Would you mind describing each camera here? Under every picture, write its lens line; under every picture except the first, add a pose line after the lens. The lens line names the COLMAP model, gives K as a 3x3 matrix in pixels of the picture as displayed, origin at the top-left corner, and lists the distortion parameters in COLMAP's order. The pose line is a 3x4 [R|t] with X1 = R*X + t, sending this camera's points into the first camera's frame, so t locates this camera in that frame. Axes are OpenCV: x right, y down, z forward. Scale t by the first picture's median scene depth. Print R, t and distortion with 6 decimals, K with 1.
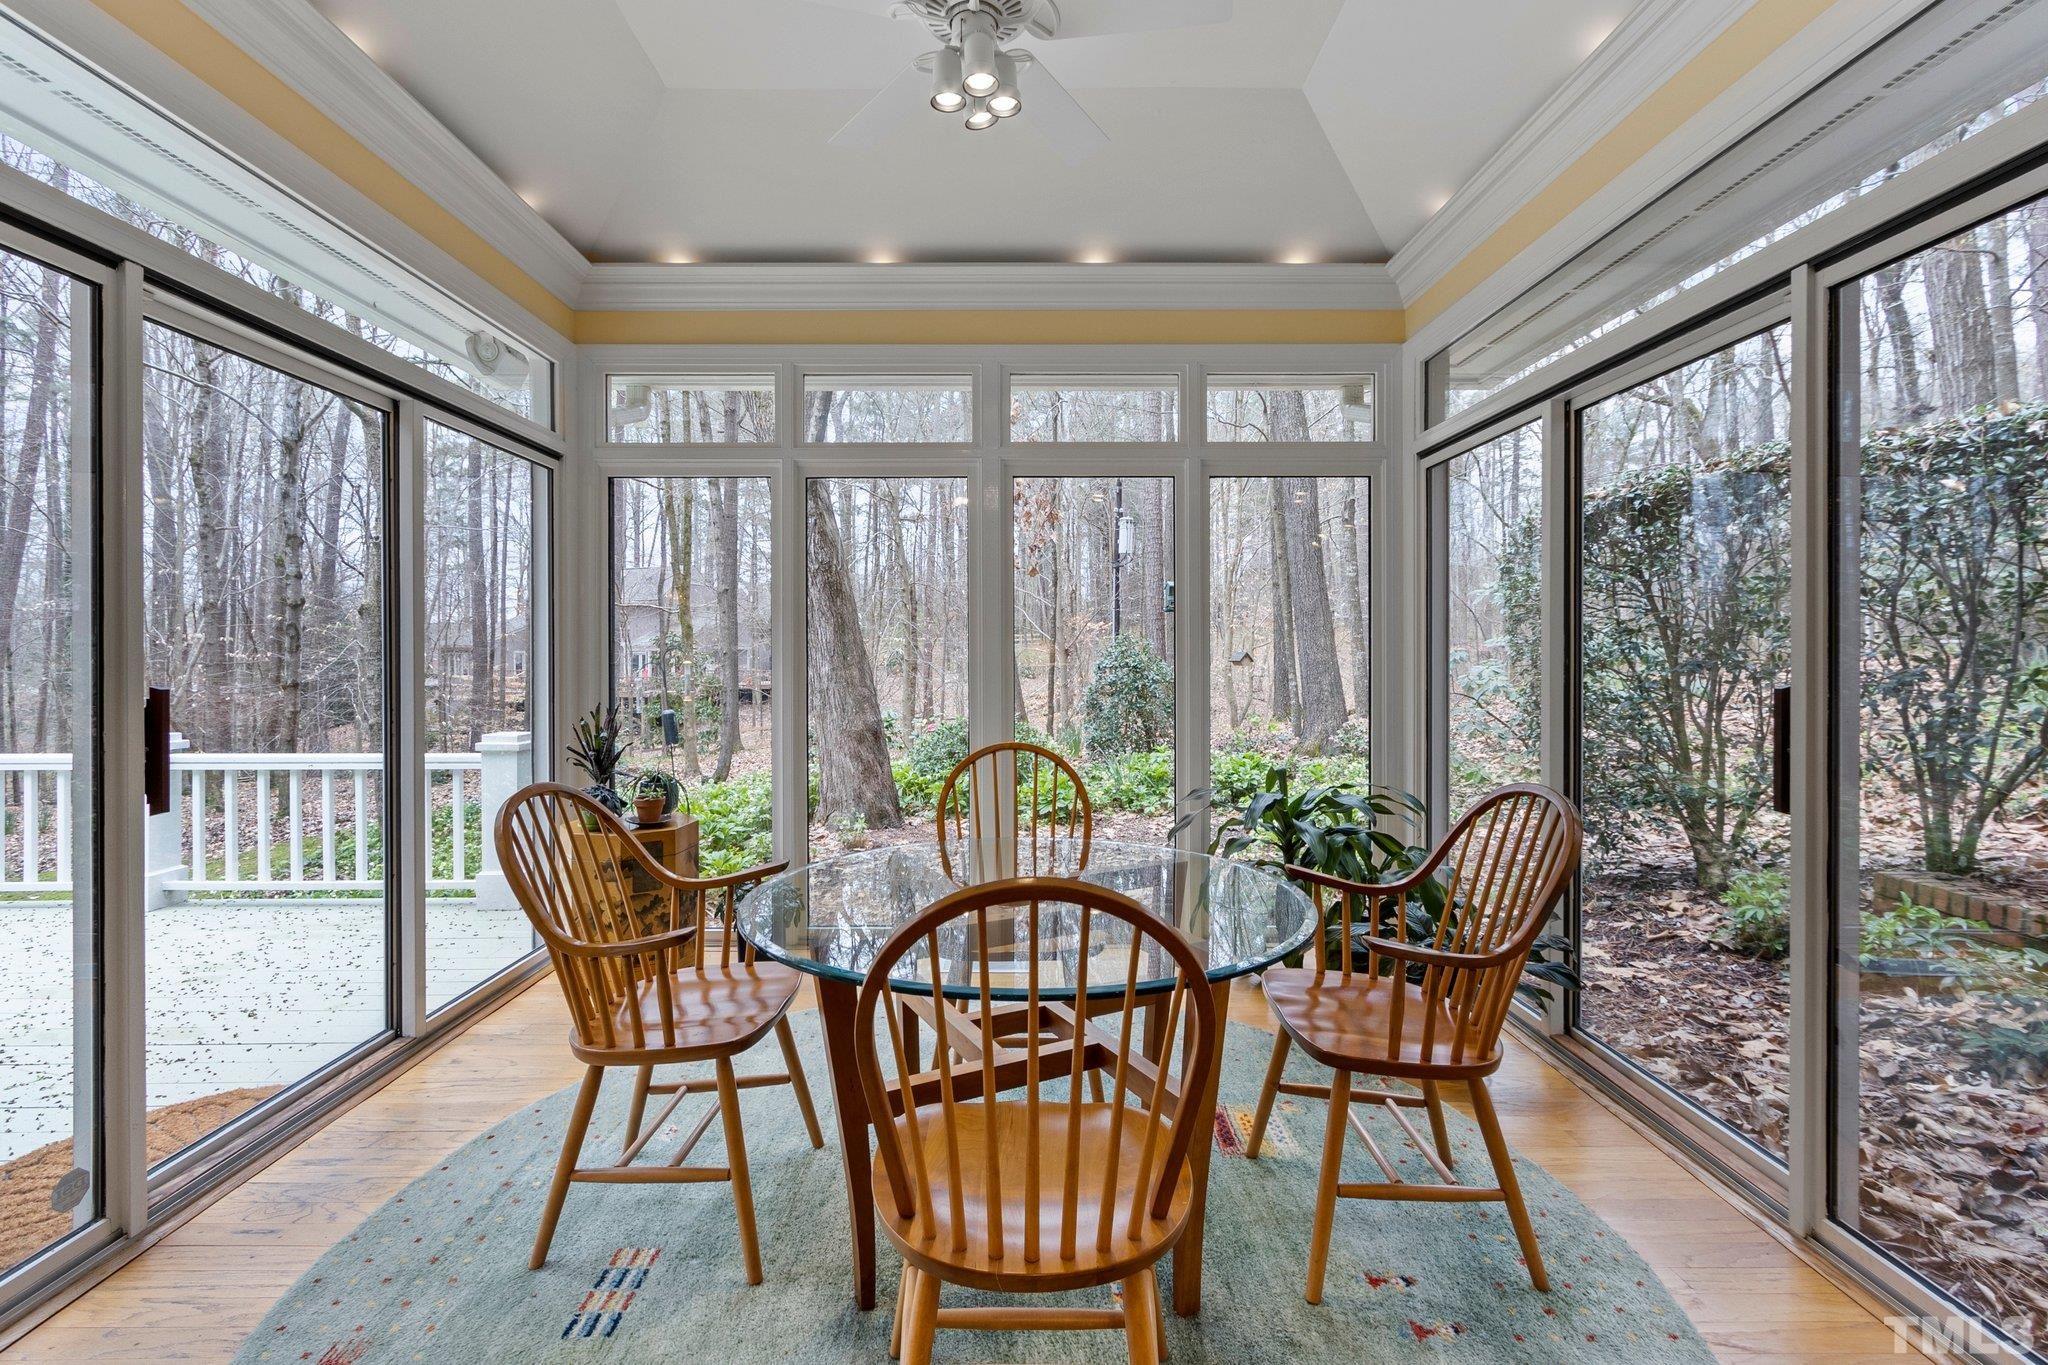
lens RADIAL K [[934.7, 0, 1025.6], [0, 934.7, 668.8], [0, 0, 1]] dist [0.008249, -0.000745]
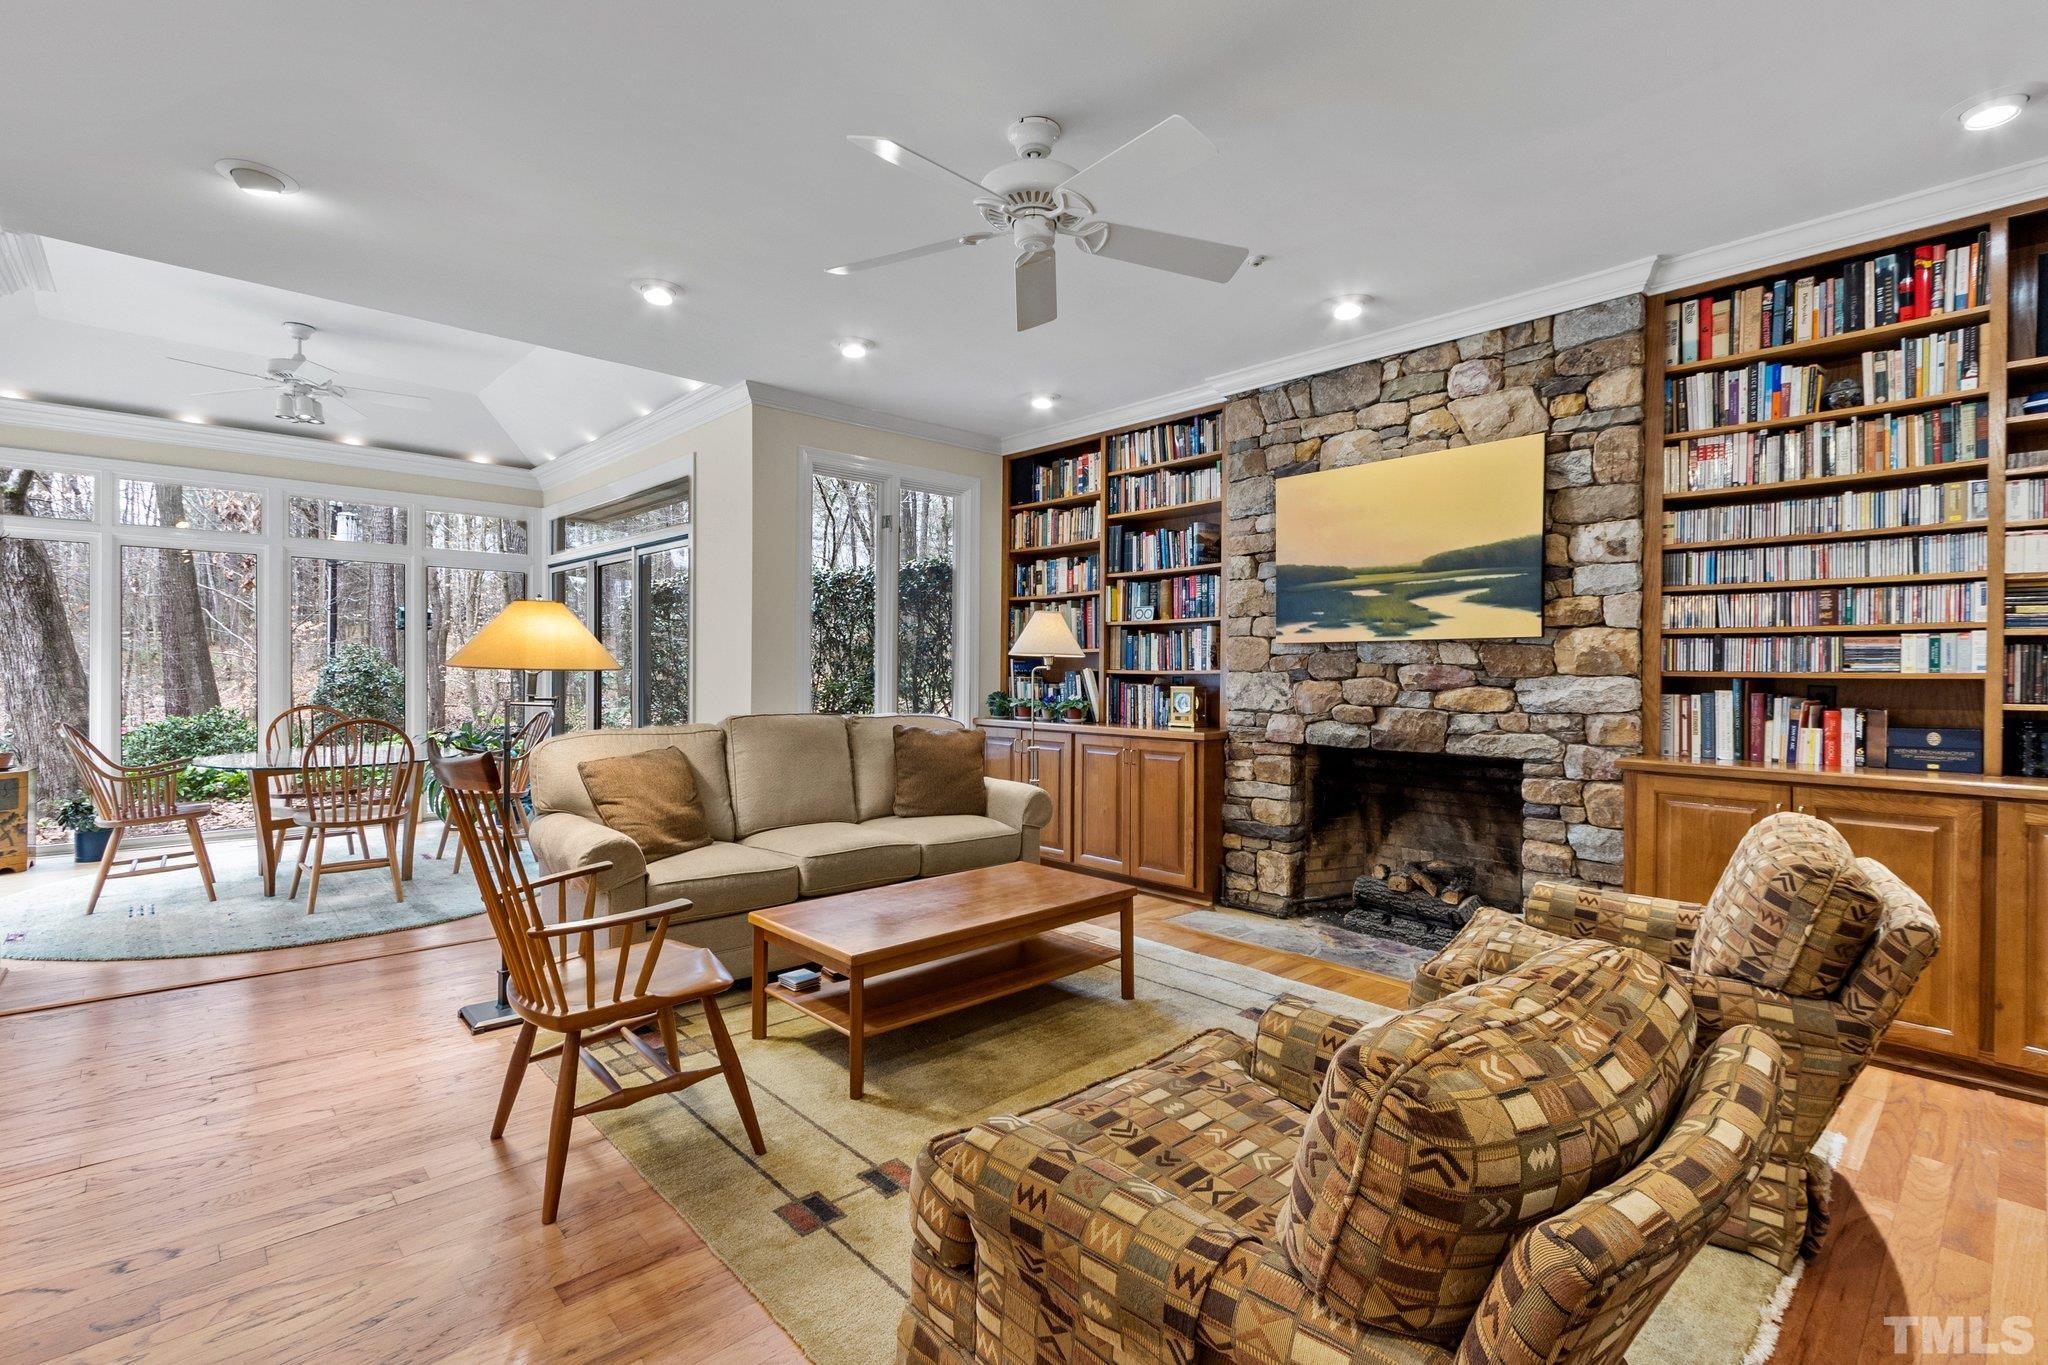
lens RADIAL K [[943.1, 0, 1028.6], [0, 943.1, 670.7], [0, 0, 1]] dist [0.002067, -0.000410]
pose [[0.738093, 0.007742, 0.674655, -0.095539], [-0.003159, 0.999963, -0.008019, 0.004455], [-0.674692, 0.003787, 0.738090, -0.613371]]
